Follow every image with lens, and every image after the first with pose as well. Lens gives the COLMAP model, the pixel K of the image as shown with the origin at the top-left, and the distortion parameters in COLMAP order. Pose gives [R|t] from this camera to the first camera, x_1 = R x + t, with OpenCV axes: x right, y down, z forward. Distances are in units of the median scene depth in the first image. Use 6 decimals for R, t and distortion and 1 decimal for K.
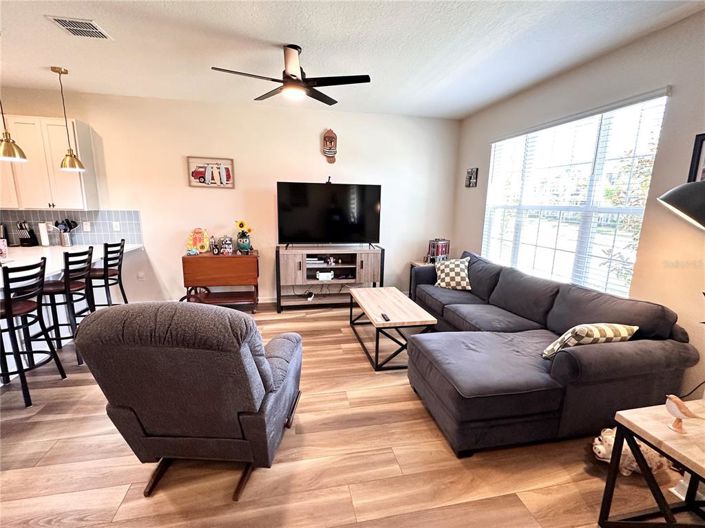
lens RADIAL K [[326.9, 0, 352.5], [0, 326.9, 264.0], [0, 0, 1]] dist [-0.000352, 0.000192]
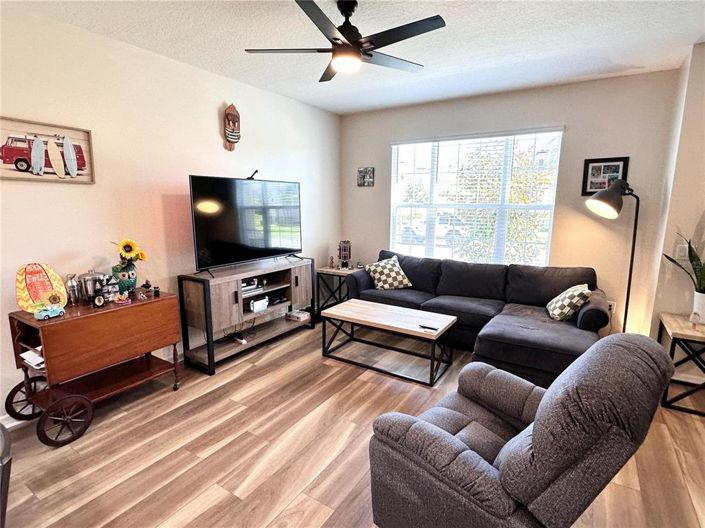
lens RADIAL K [[368.1, 0, 352.5], [0, 368.1, 264.0], [0, 0, 1]] dist [-0.001502, 0.000277]
pose [[0.700605, -0.135419, 0.700582, -0.525658], [0.141825, 0.988665, 0.049273, -0.067922], [-0.699313, 0.064839, 0.711869, 0.268167]]
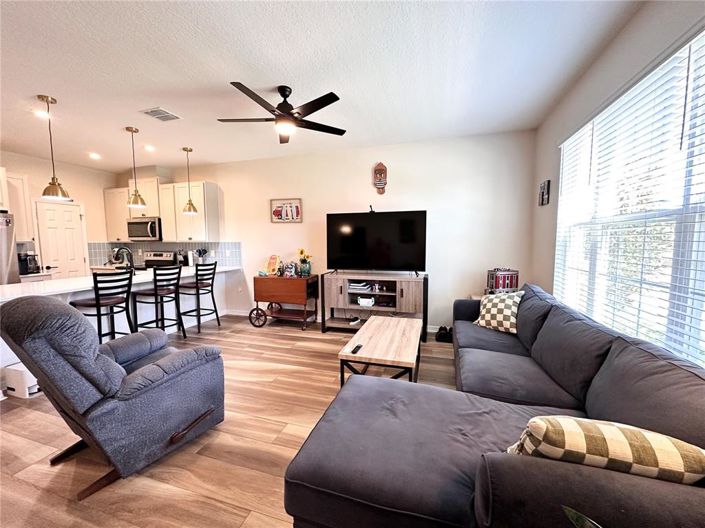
lens RADIAL K [[281.3, 0, 352.5], [0, 281.3, 264.0], [0, 0, 1]] dist [-0.001567, -0.000011]
pose [[0.876784, 0.014531, -0.480664, 0.309298], [-0.068880, 0.993032, -0.095624, 0.006611], [0.475925, 0.116950, 0.871675, 0.213928]]
